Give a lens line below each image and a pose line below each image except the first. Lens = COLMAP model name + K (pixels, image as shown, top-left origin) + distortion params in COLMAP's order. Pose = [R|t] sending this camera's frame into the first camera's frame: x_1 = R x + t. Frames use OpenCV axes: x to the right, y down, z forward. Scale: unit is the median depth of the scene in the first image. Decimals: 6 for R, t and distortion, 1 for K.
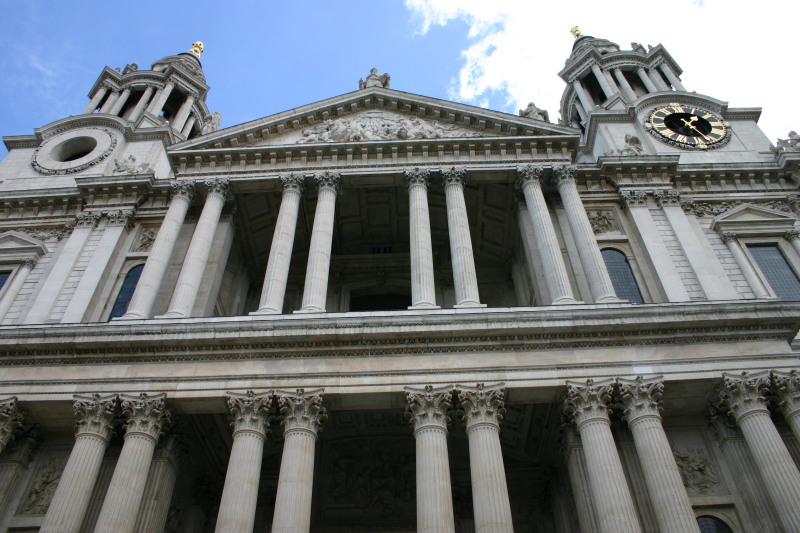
lens RADIAL K [[635.4, 0, 400.0], [0, 635.4, 266.5], [0, 0, 1]] dist [-0.159774, 0.131710]
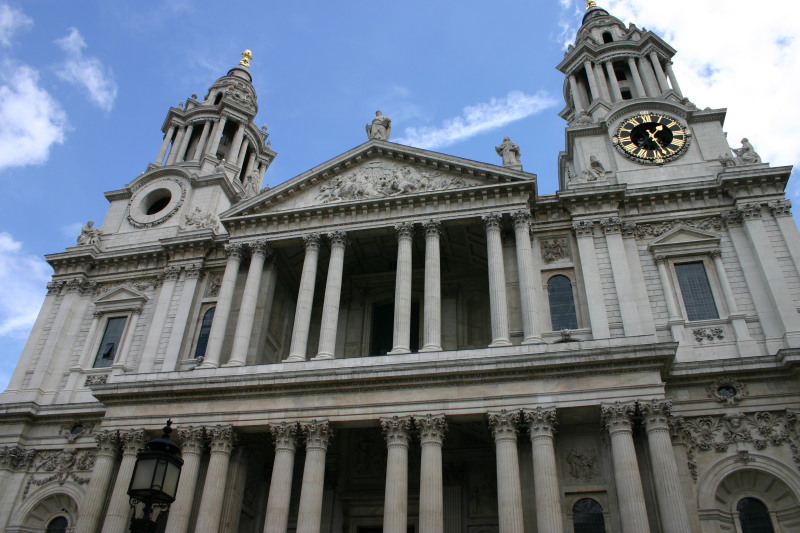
lens RADIAL K [[635.4, 0, 400.0], [0, 635.4, 266.5], [0, 0, 1]] dist [-0.159774, 0.131710]
pose [[0.983429, -0.068624, -0.167802, 0.226297], [0.097157, 0.980947, 0.168235, -0.280131], [0.153060, -0.181750, 0.971360, -0.267507]]
